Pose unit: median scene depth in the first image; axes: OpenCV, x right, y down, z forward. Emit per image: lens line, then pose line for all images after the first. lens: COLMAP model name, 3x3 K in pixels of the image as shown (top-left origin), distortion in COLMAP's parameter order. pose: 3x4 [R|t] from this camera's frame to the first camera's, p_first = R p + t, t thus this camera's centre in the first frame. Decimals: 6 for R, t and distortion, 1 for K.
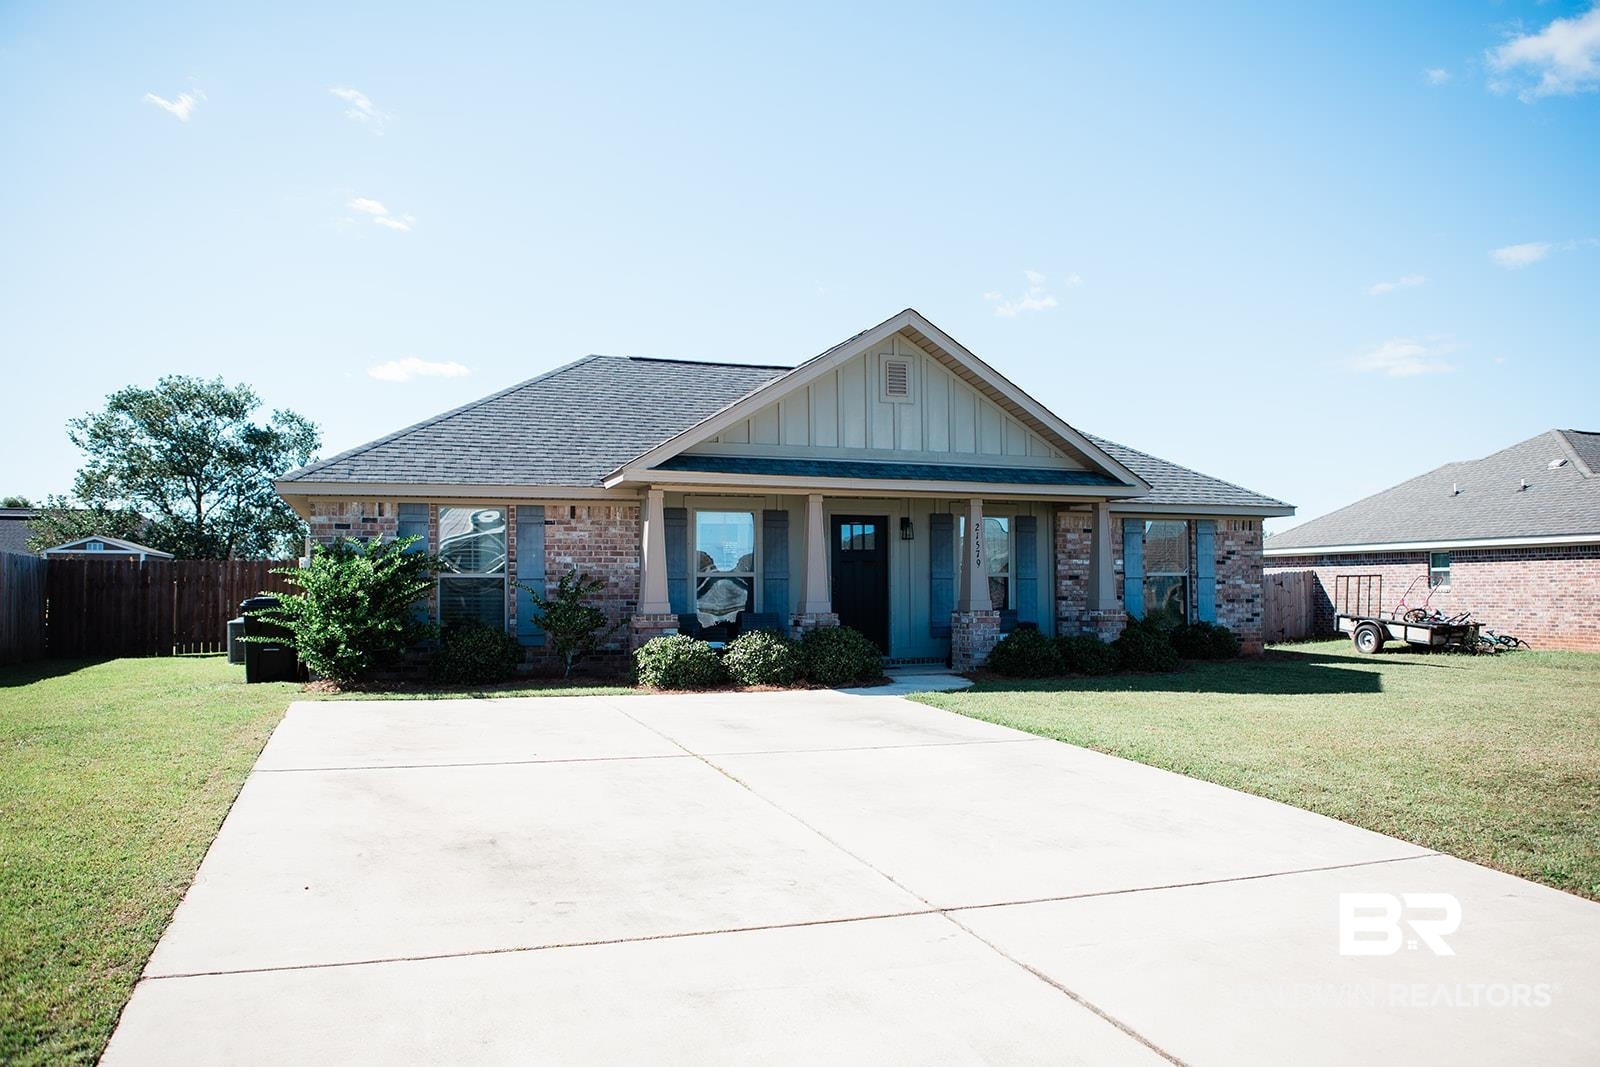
lens RADIAL K [[1090.8, 0, 798.0], [0, 1090.8, 536.5], [0, 0, 1]] dist [-0.107638, 0.076718]
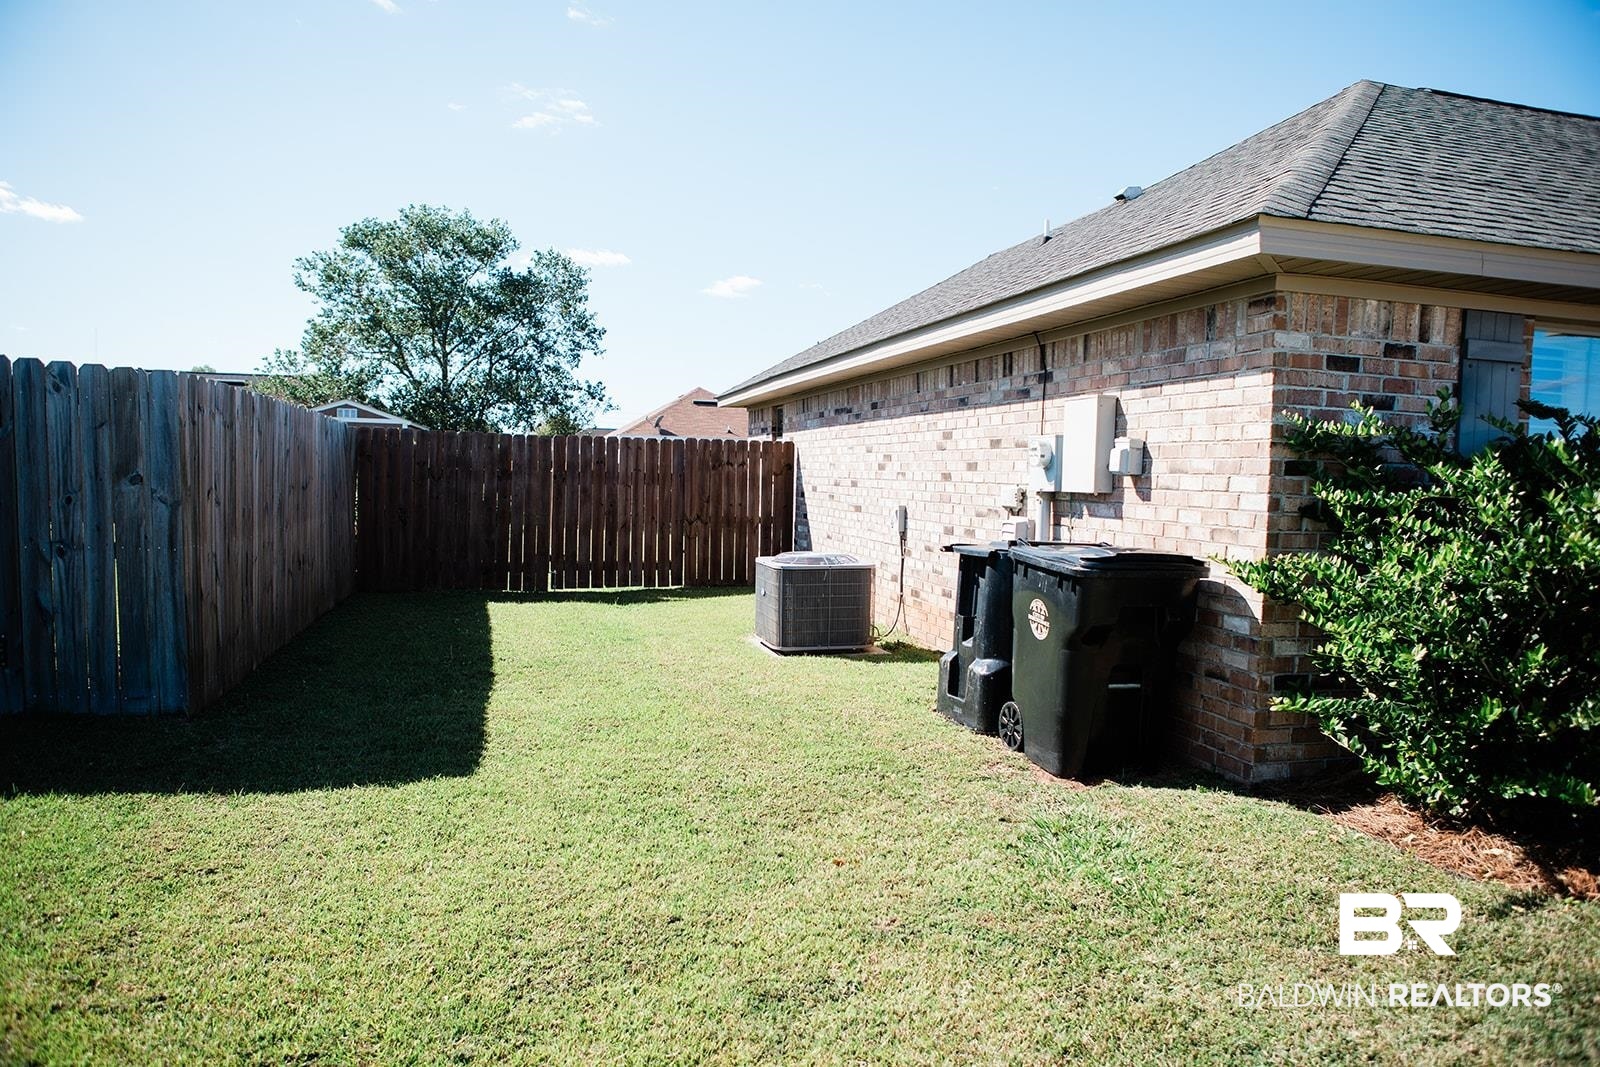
lens RADIAL K [[1090.8, 0, 798.0], [0, 1090.8, 536.5], [0, 0, 1]] dist [-0.107638, 0.076718]
pose [[0.991812, 0.044646, -0.119651, -0.444622], [-0.032449, 0.994253, 0.102015, 0.014761], [0.123518, -0.097298, 0.987561, 0.476049]]
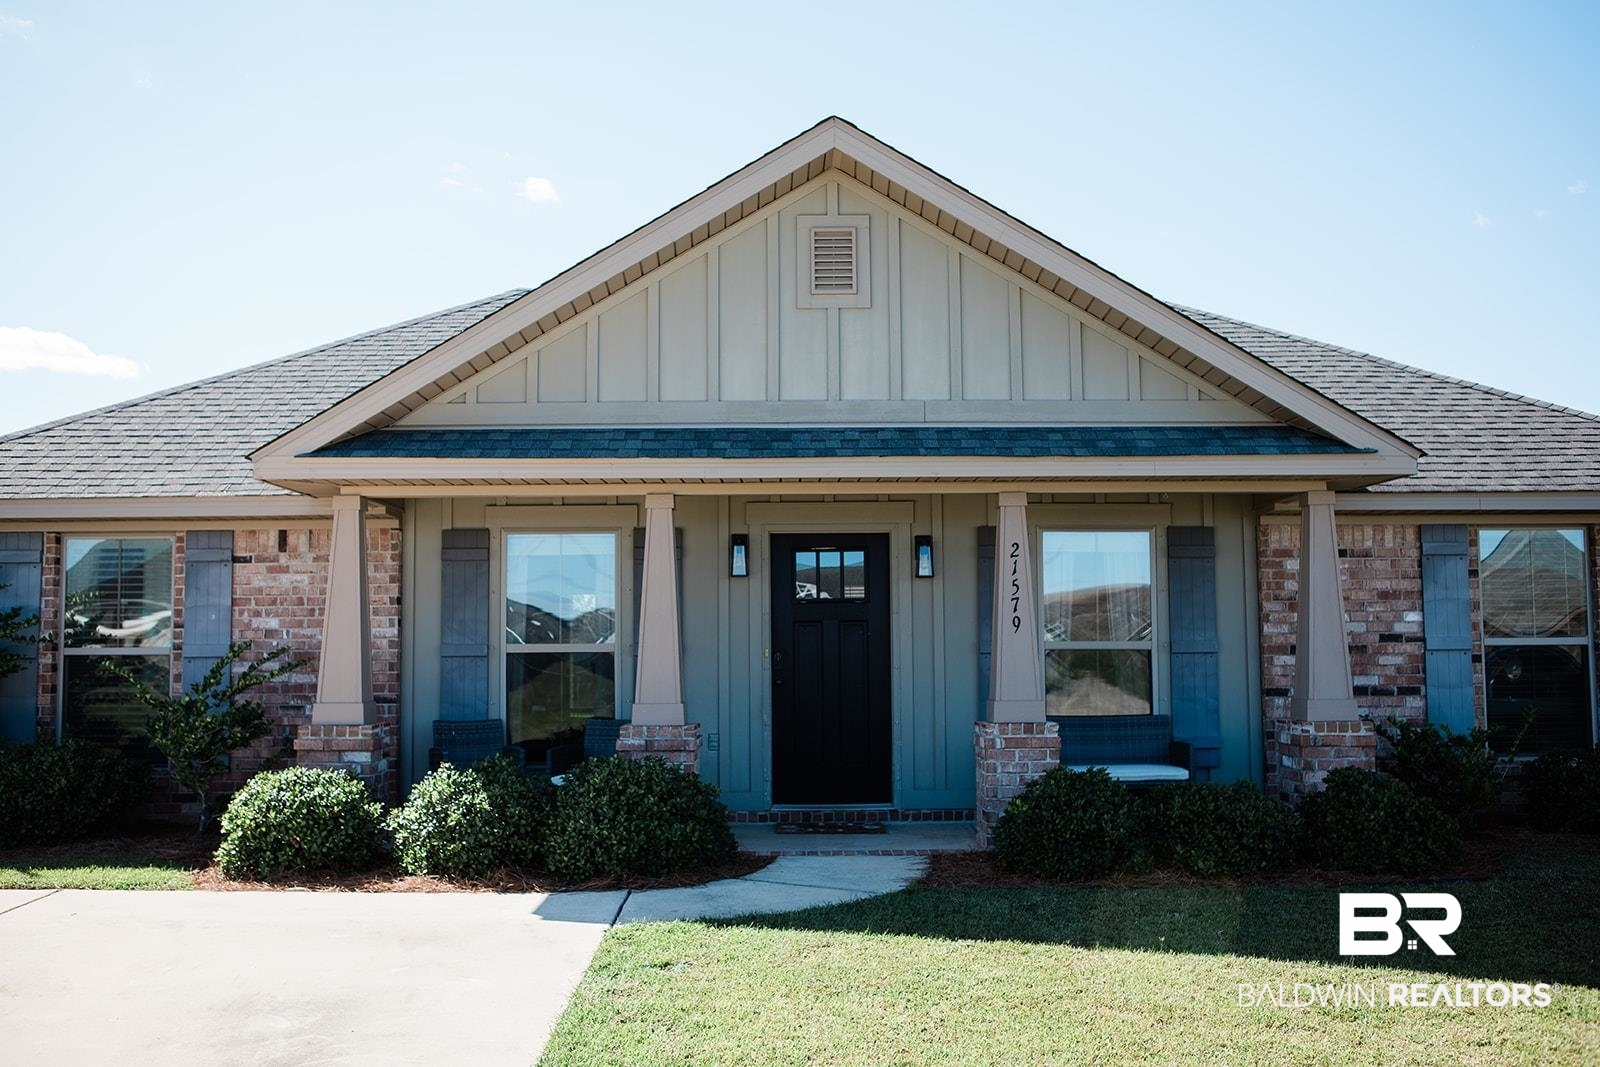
lens RADIAL K [[1429.7, 0, 800.0], [0, 1429.7, 533.5], [0, 0, 1]] dist [-0.051521, -0.001822]
pose [[0.942647, -0.027660, -0.332644, 0.255526], [0.017281, 0.999268, -0.034120, 0.003698], [0.333344, 0.026415, 0.942435, 0.322654]]
